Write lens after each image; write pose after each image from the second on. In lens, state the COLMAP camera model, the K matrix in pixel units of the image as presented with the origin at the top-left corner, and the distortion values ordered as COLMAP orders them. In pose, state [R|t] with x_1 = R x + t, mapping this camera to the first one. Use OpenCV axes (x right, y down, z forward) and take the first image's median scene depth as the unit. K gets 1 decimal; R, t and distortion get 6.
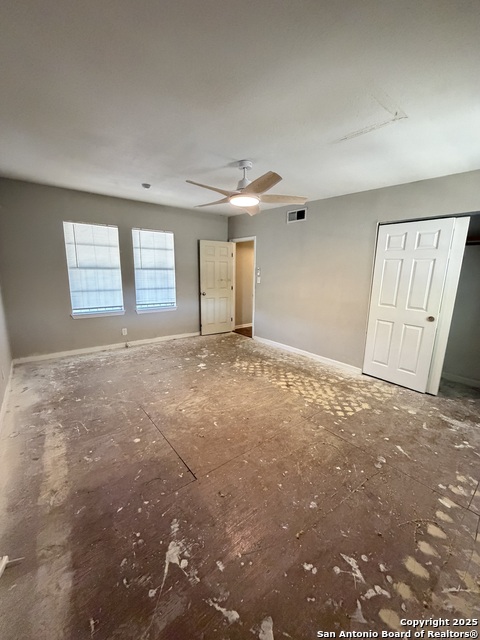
lens RADIAL K [[254.4, 0, 240.5], [0, 254.4, 320.0], [0, 0, 1]] dist [-0.002049, 0.000103]
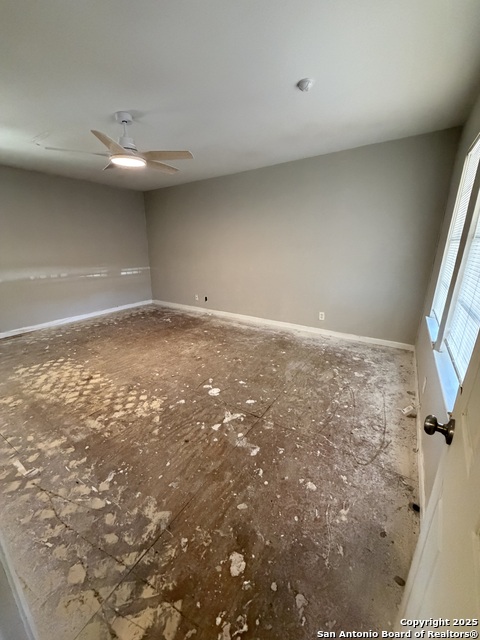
lens RADIAL K [[254.4, 0, 238.9], [0, 254.4, 318.9], [0, 0, 1]] dist [-0.002049, 0.000103]
pose [[-0.945200, 0.070601, -0.318767, -0.023999], [-0.084629, 0.889990, 0.448059, -0.325822], [0.315333, 0.450482, -0.835243, 1.735078]]
